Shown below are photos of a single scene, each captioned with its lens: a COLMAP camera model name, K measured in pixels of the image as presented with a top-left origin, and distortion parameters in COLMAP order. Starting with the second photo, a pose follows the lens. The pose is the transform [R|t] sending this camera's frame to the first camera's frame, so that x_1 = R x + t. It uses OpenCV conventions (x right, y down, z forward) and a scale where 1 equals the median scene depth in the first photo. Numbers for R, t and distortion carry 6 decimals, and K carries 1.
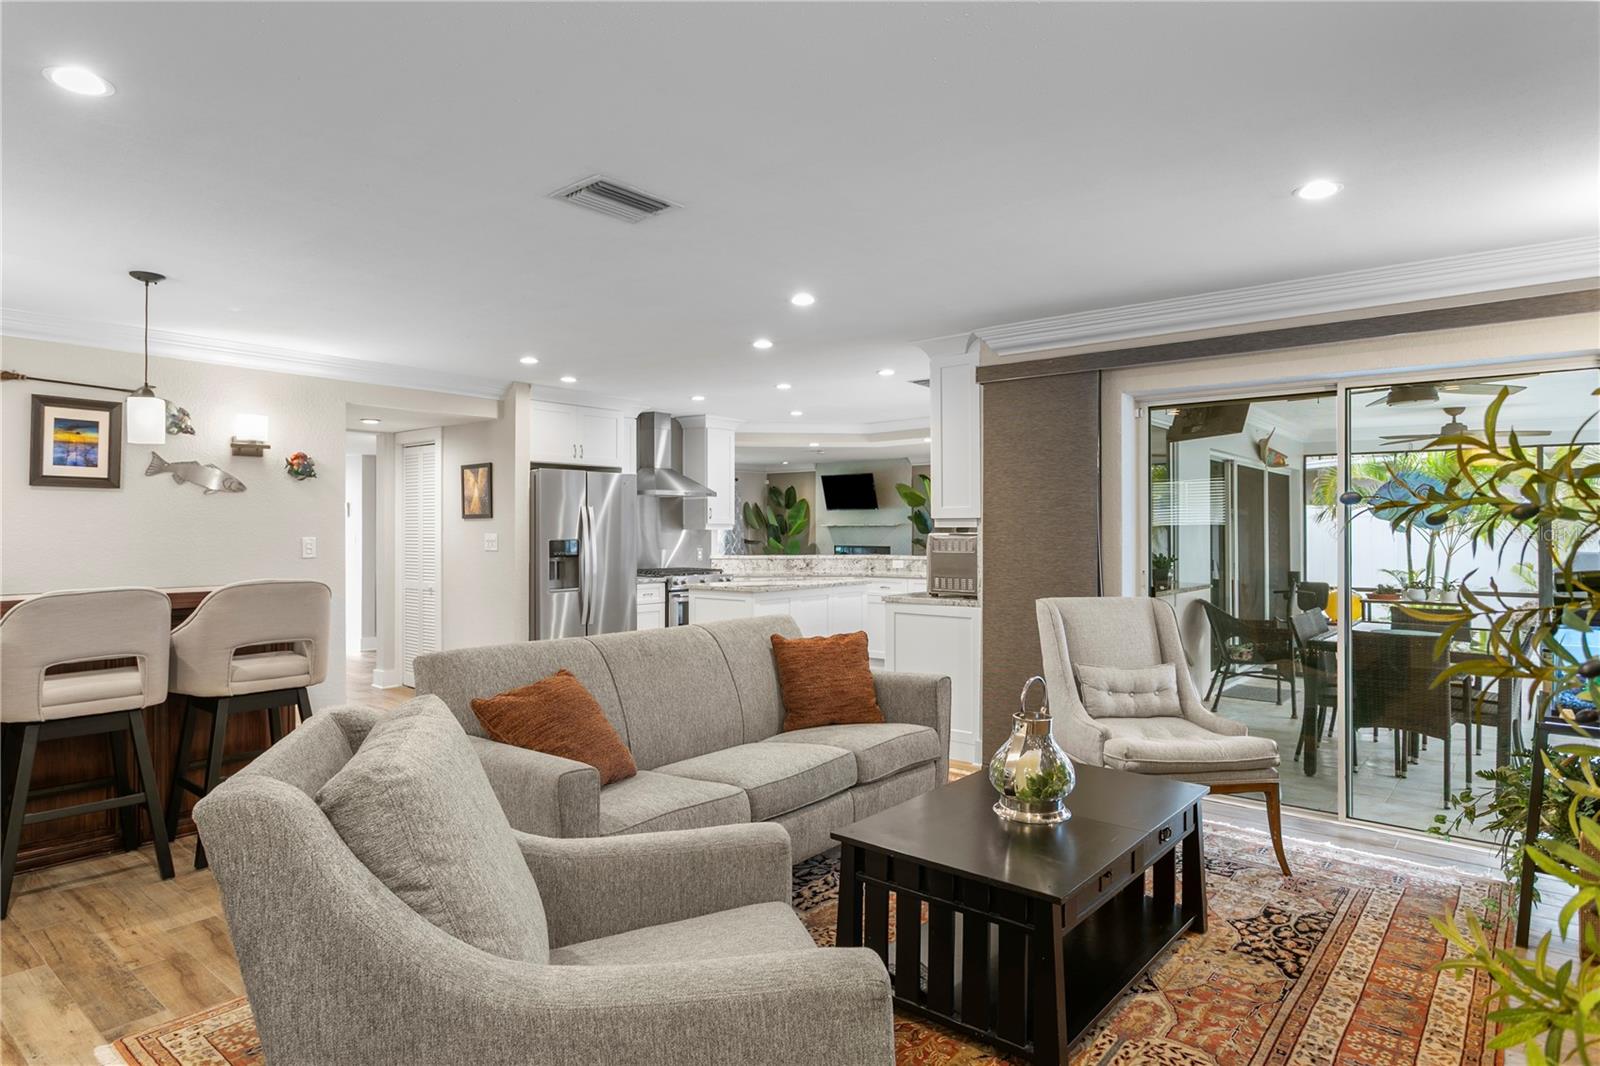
lens RADIAL K [[939.6, 0, 806.8], [0, 939.6, 523.8], [0, 0, 1]] dist [-0.008864, -0.000816]
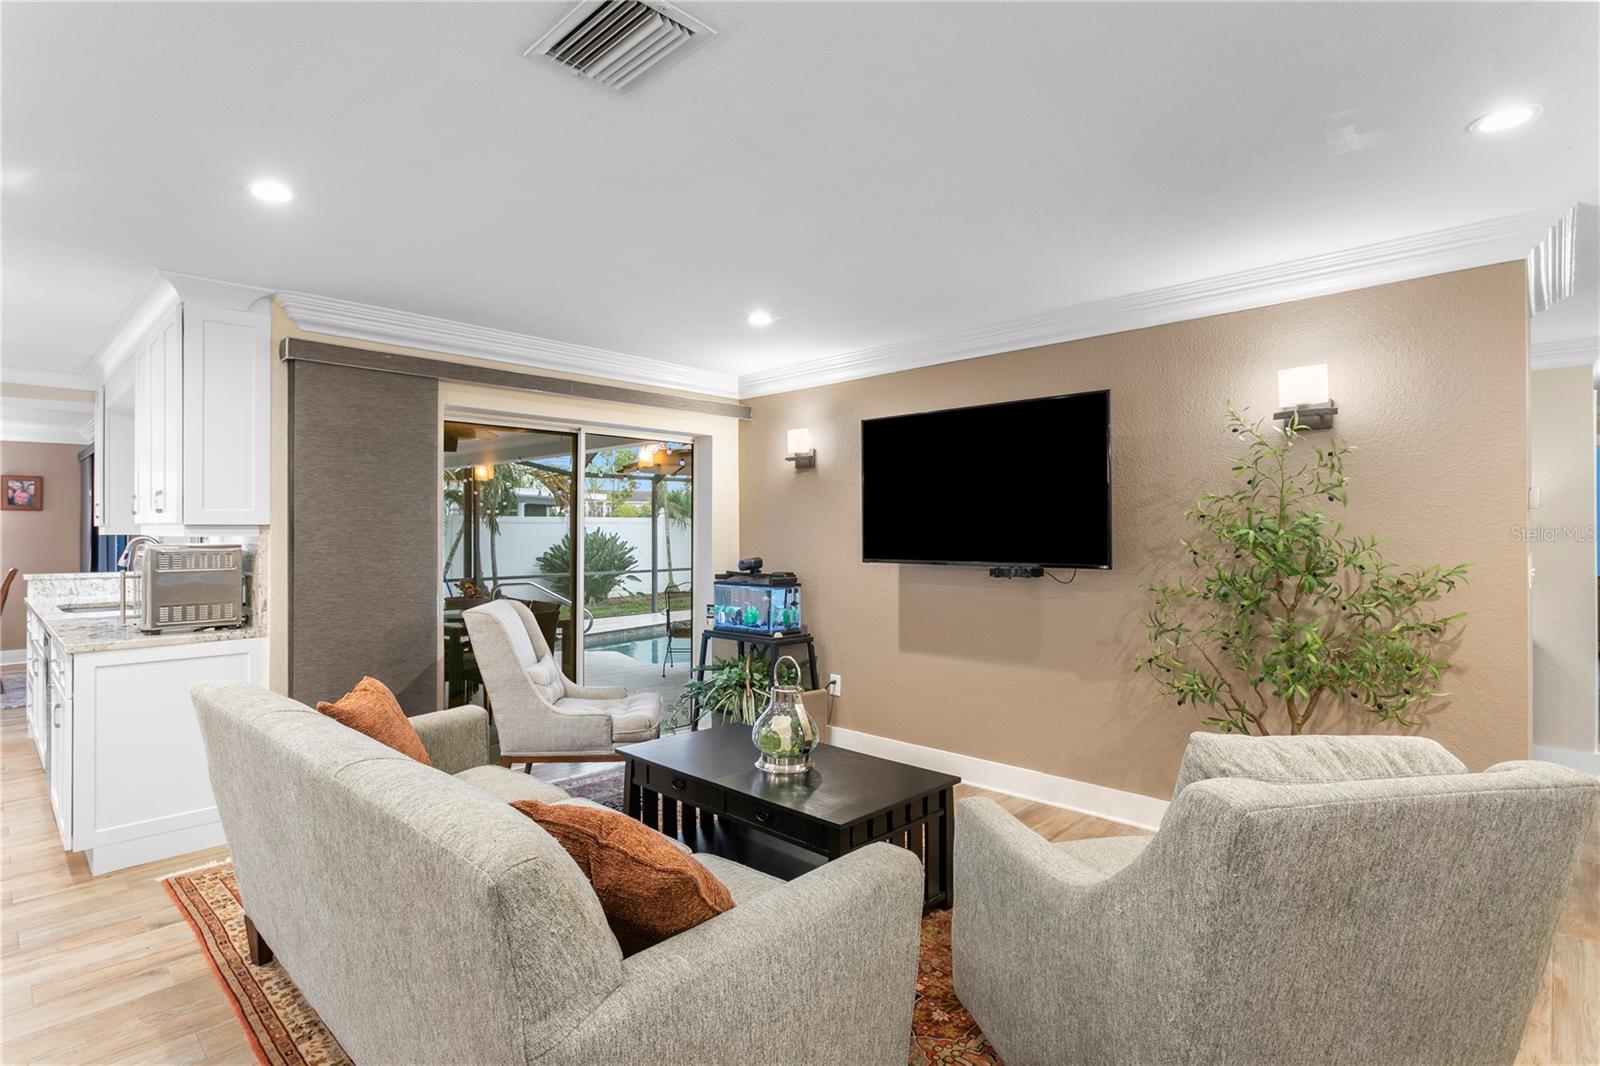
lens RADIAL K [[783.8, 0, 815.0], [0, 783.8, 525.2], [0, 0, 1]] dist [-0.009306, 0.002308]
pose [[0.075936, 0.001412, 0.997112, -0.458304], [-0.002220, 0.999997, -0.001247, -0.006605], [-0.997110, -0.002119, 0.075939, 0.506021]]
